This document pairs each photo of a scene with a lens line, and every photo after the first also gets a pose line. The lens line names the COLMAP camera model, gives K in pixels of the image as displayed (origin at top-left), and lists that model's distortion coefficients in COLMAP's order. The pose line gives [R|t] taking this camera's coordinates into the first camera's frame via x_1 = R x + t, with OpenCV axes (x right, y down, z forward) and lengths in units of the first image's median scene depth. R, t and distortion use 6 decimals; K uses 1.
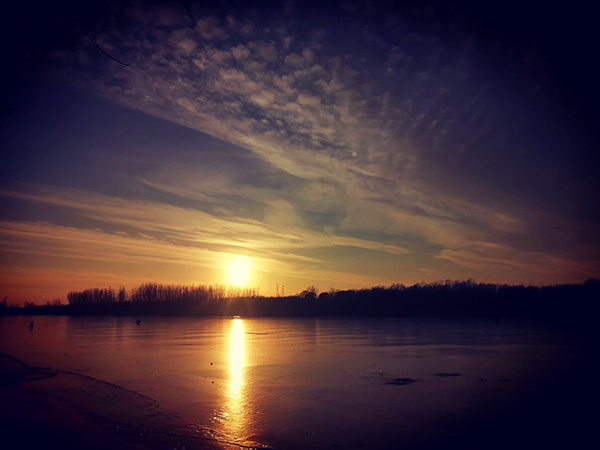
lens RADIAL K [[459.9, 0, 300.0], [0, 459.9, 225.3], [0, 0, 1]] dist [-0.029055, 0.005884]
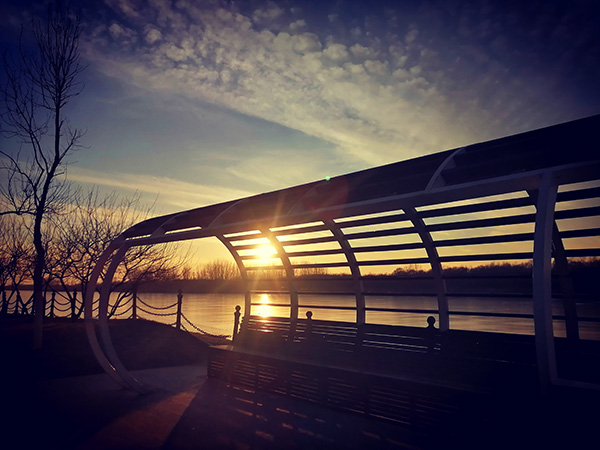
lens RADIAL K [[459.9, 0, 294.6], [0, 459.9, 223.9], [0, 0, 1]] dist [-0.029055, 0.005884]
pose [[0.996410, -0.001212, -0.084646, -0.164539], [0.004575, 0.999207, 0.039550, -0.019178], [0.084531, -0.039795, 0.995626, -0.185379]]
